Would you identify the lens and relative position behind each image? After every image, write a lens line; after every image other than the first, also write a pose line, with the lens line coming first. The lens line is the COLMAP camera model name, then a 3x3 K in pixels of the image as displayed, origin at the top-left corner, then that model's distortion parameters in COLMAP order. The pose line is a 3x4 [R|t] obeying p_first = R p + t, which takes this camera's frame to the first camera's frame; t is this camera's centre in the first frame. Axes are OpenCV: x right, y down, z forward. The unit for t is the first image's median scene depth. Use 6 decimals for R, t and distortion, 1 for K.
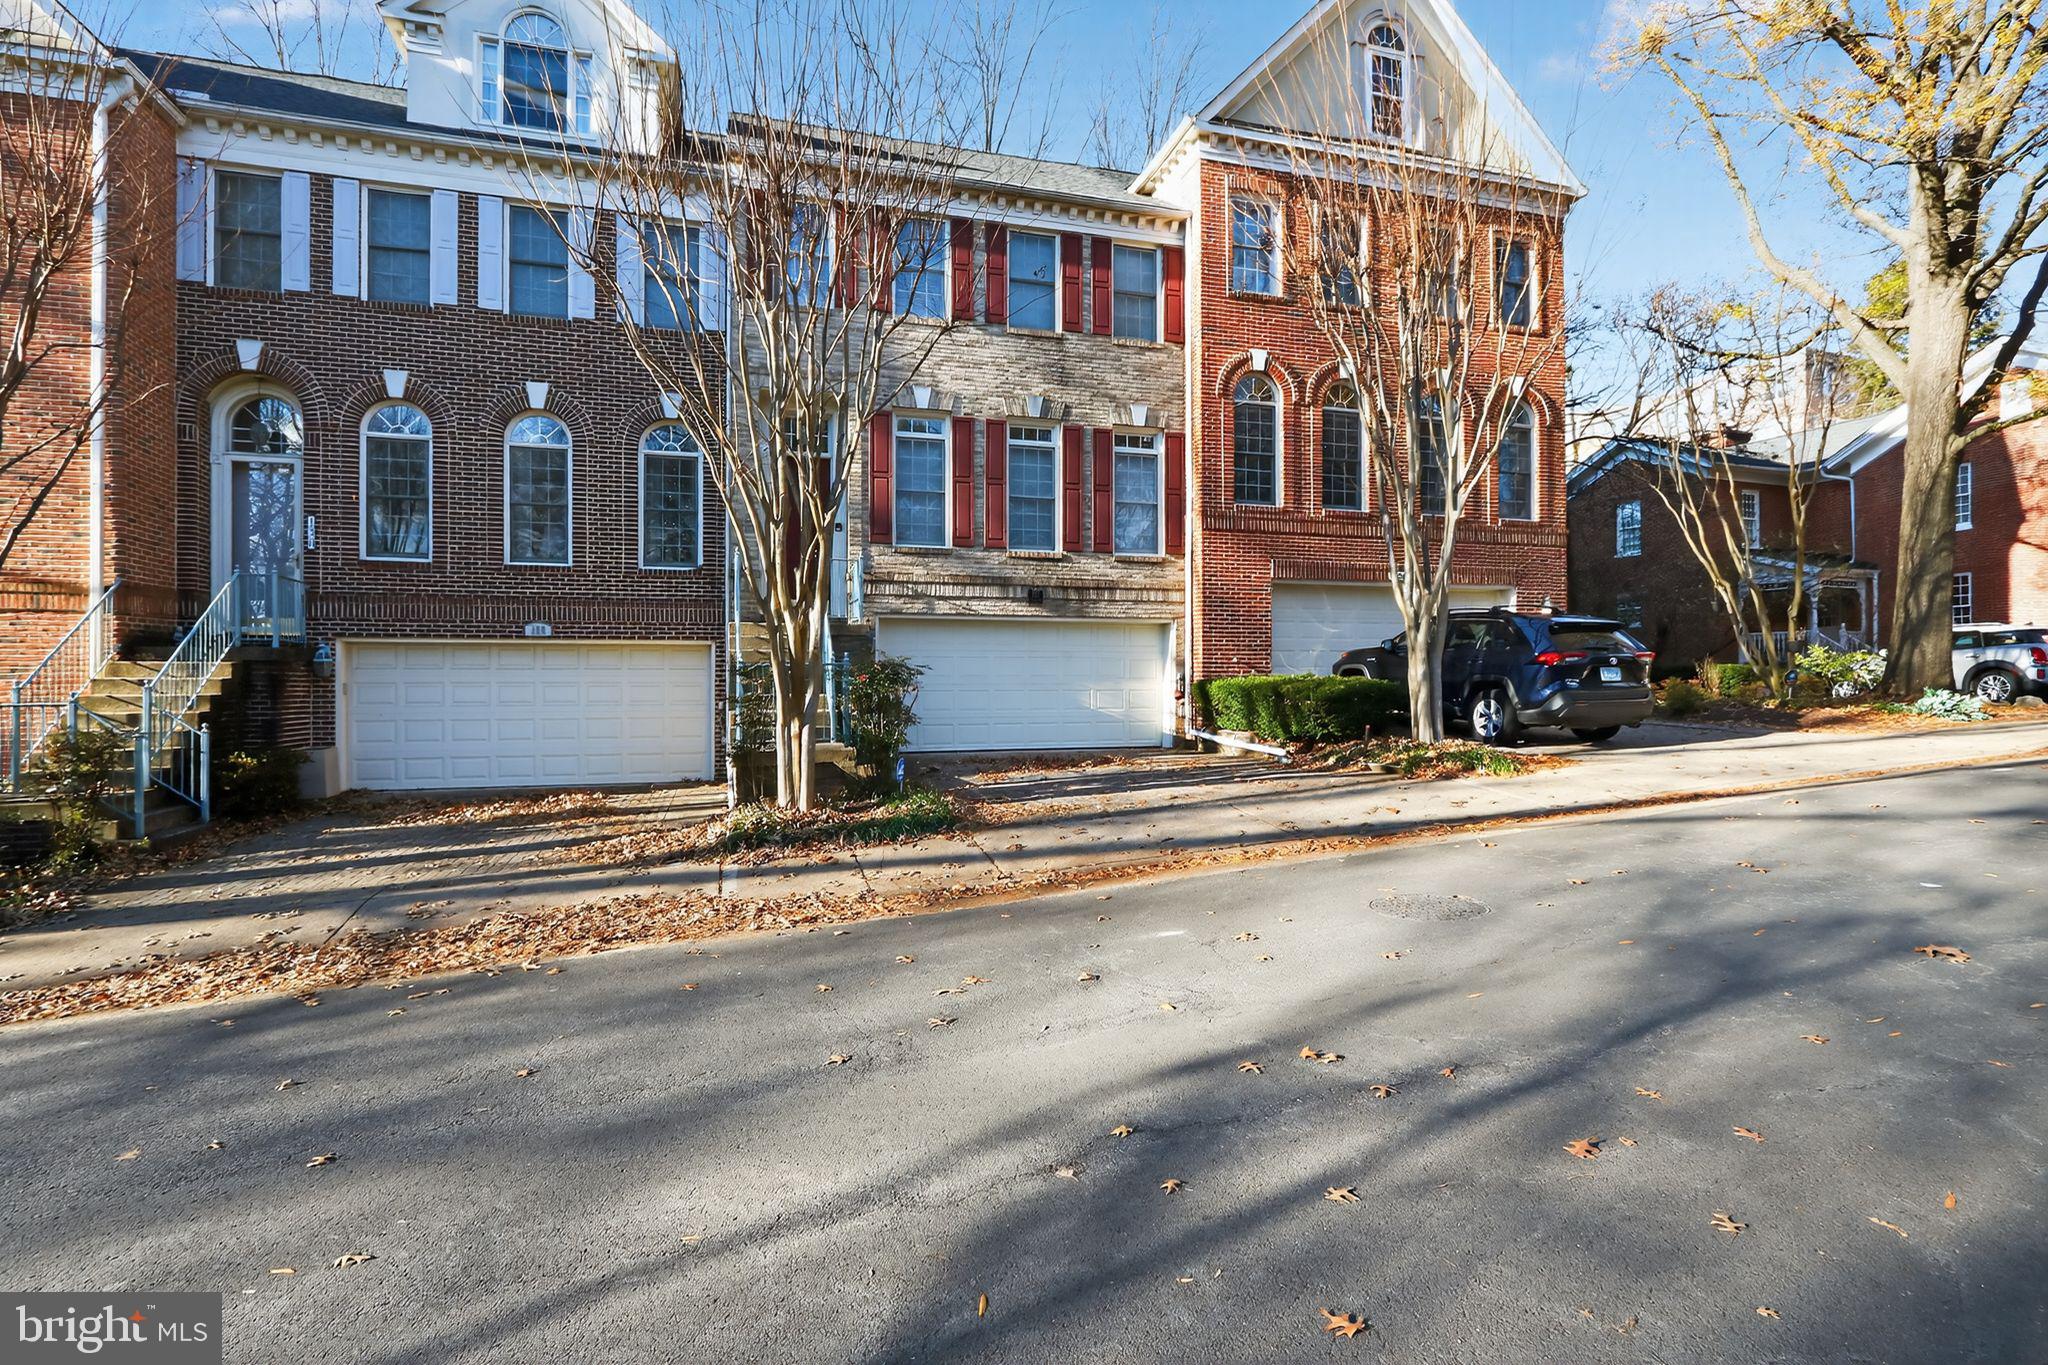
lens RADIAL K [[957.6, 0, 1053.1], [0, 957.6, 663.9], [0, 0, 1]] dist [-0.005337, -0.000166]
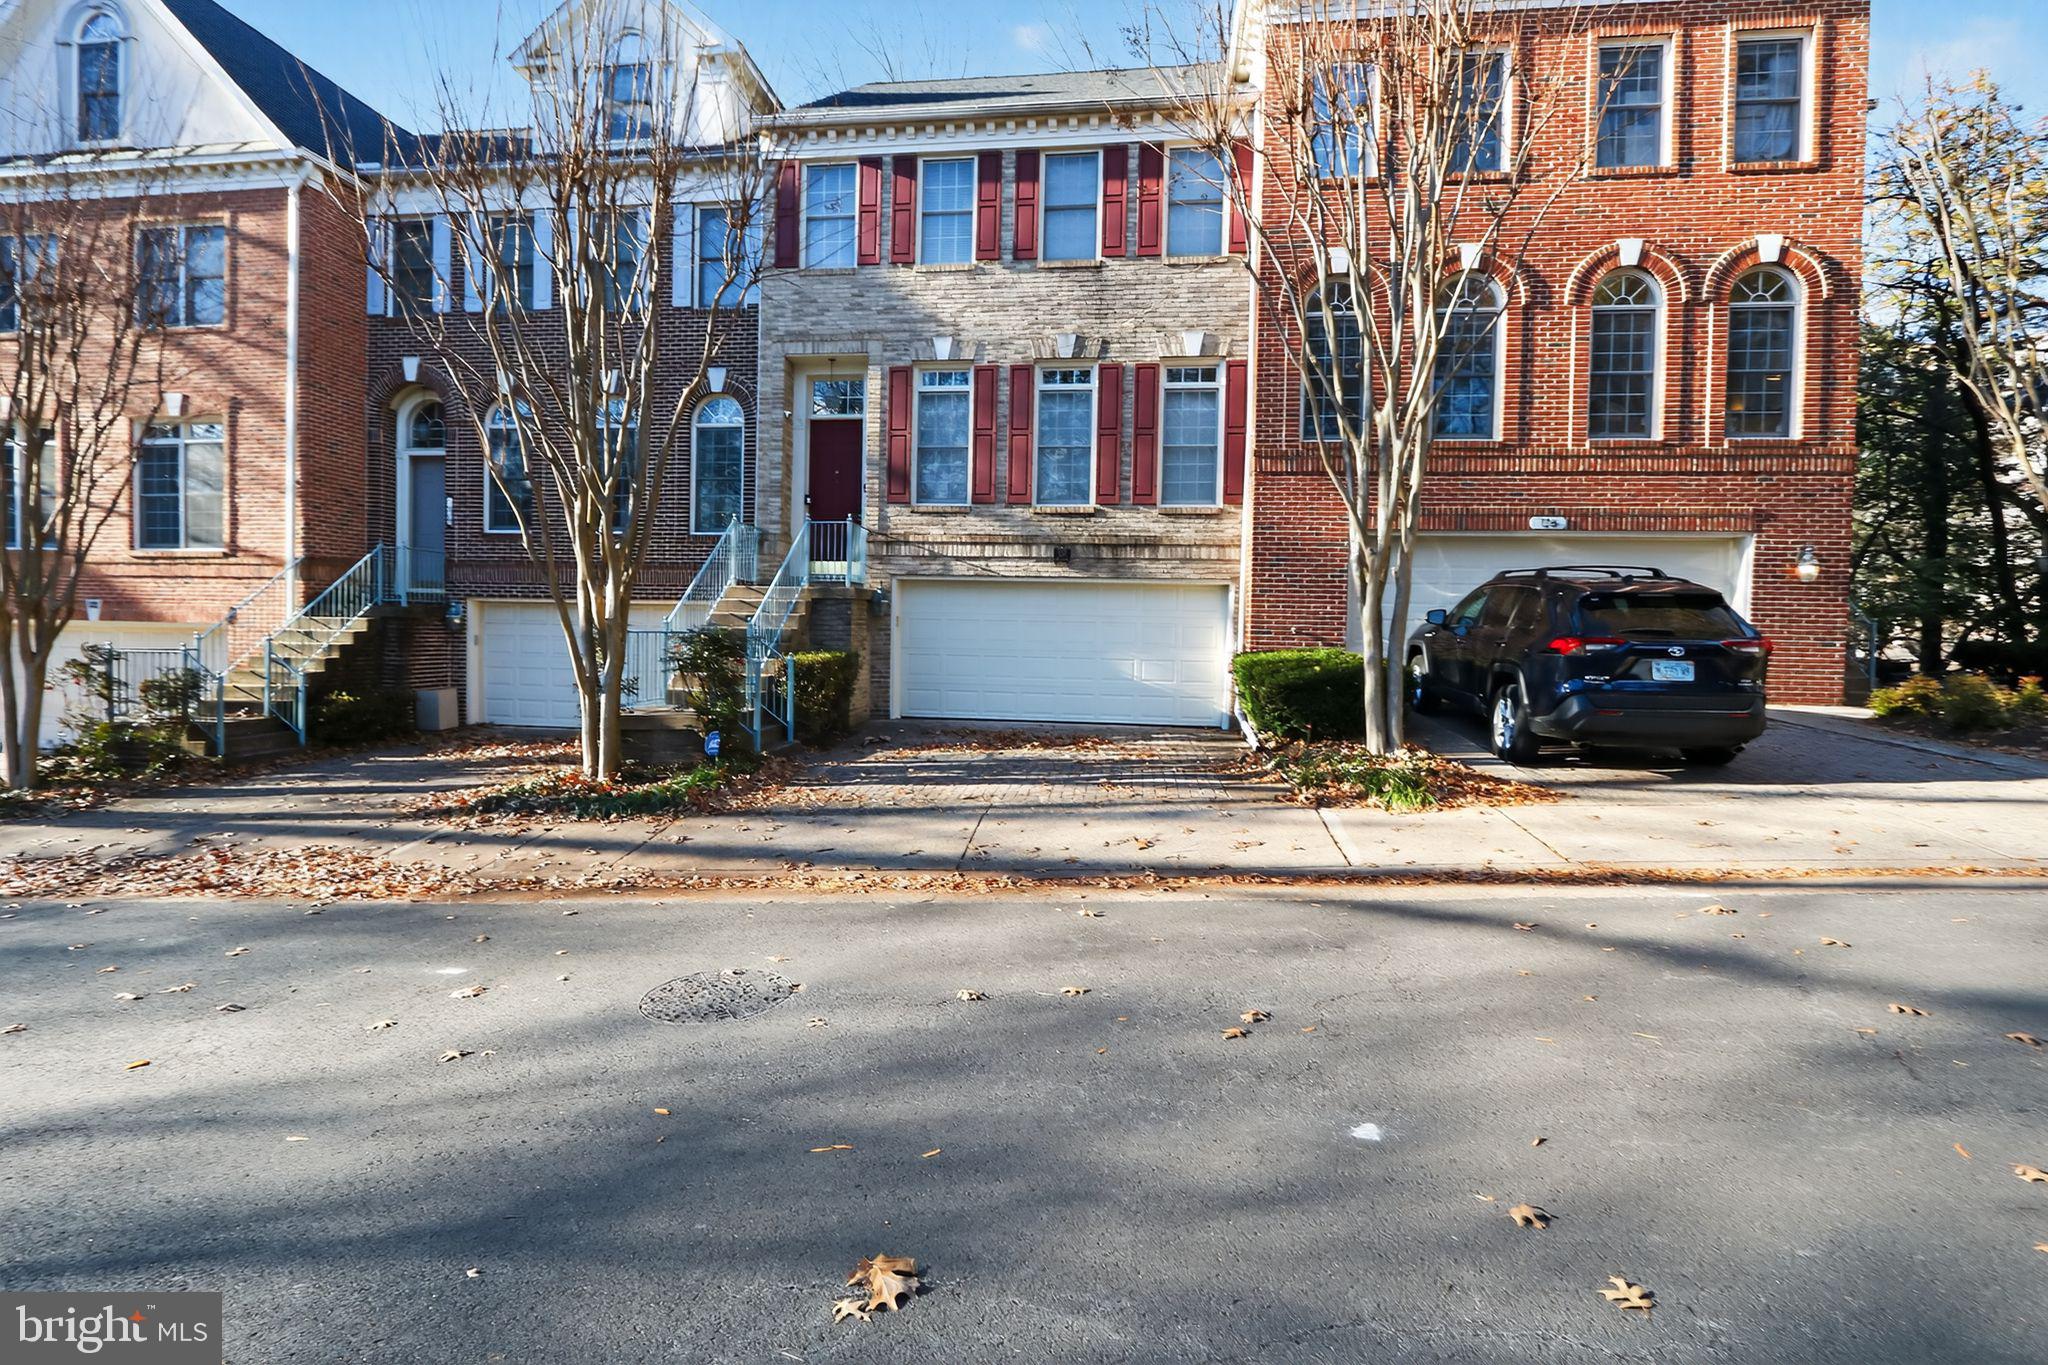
lens RADIAL K [[956.4, 0, 1069.2], [0, 956.4, 644.2], [0, 0, 1]] dist [-0.019172, 0.005048]
pose [[0.913991, 0.028574, -0.404728, 0.363643], [-0.014878, 0.999206, 0.036947, -0.020064], [0.405462, -0.027747, 0.913691, 0.168914]]
